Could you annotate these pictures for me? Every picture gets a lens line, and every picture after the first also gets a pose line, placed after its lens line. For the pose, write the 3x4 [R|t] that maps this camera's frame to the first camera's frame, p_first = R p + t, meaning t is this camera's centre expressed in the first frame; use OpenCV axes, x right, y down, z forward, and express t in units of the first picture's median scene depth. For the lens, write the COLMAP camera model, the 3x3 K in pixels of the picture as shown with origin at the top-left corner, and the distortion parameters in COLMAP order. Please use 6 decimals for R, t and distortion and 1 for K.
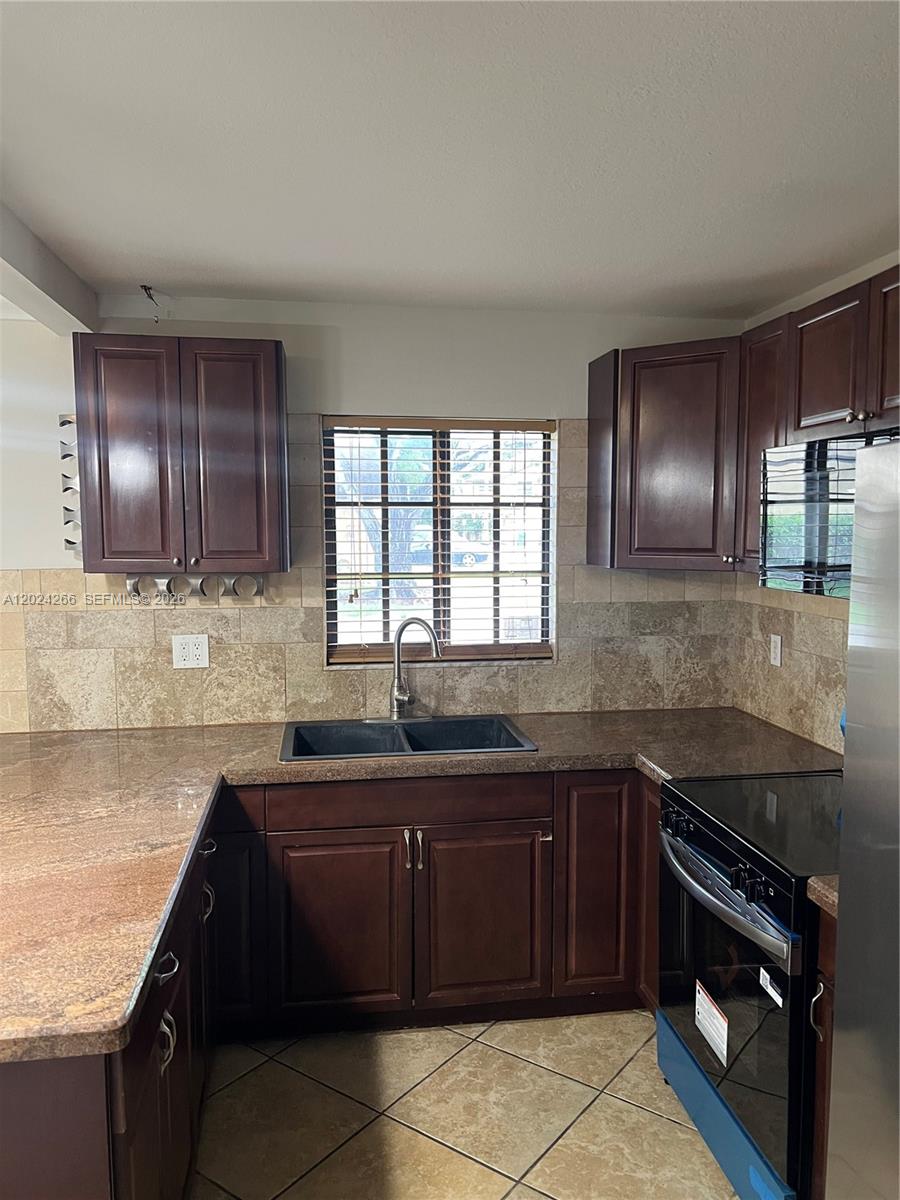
lens RADIAL K [[901.9, 0, 450.0], [0, 901.9, 600.0], [0, 0, 1]] dist [0.079463, -0.082425]
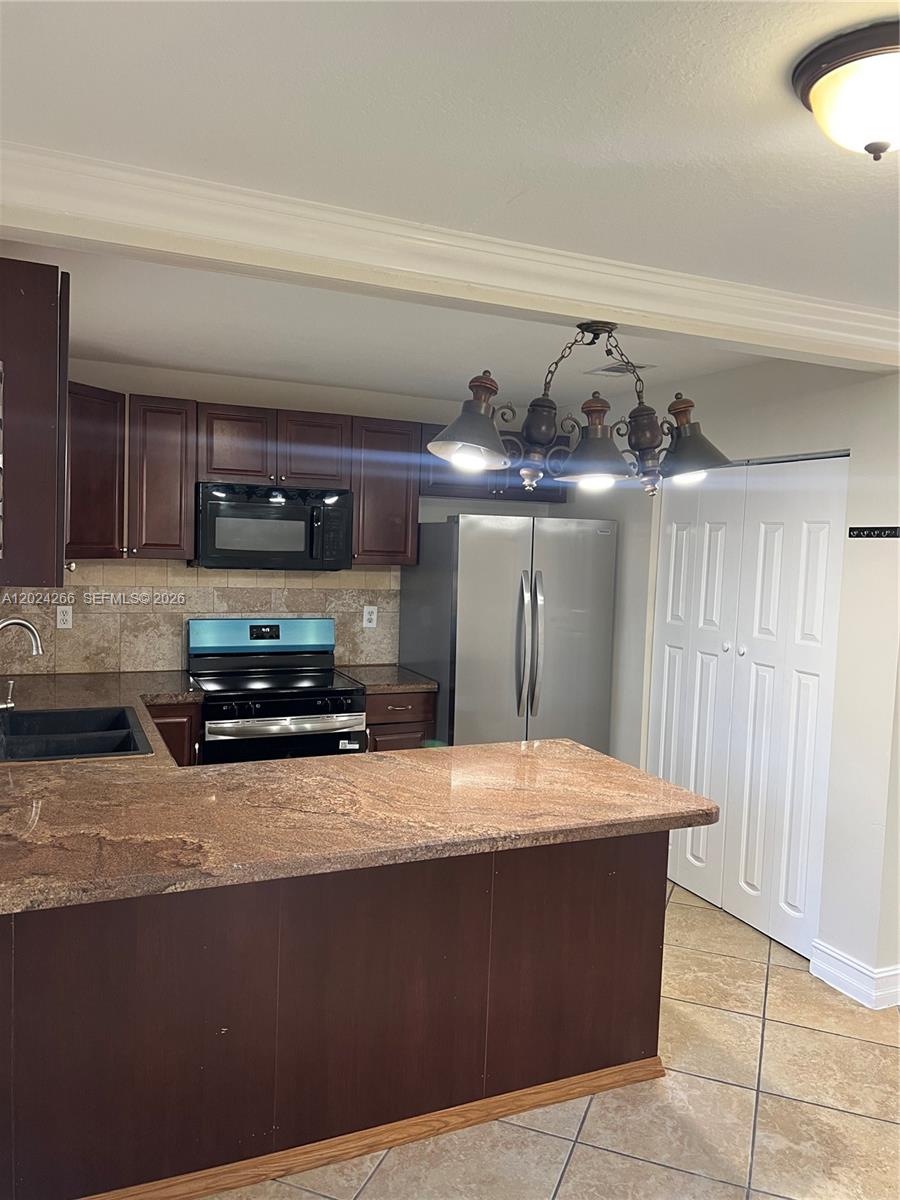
lens RADIAL K [[901.9, 0, 450.0], [0, 901.9, 600.0], [0, 0, 1]] dist [0.079463, -0.082425]
pose [[-0.257109, -0.074208, 0.963529, -1.074948], [0.049287, 0.994743, 0.089764, -0.062491], [-0.965125, 0.070568, -0.252100, 0.783548]]
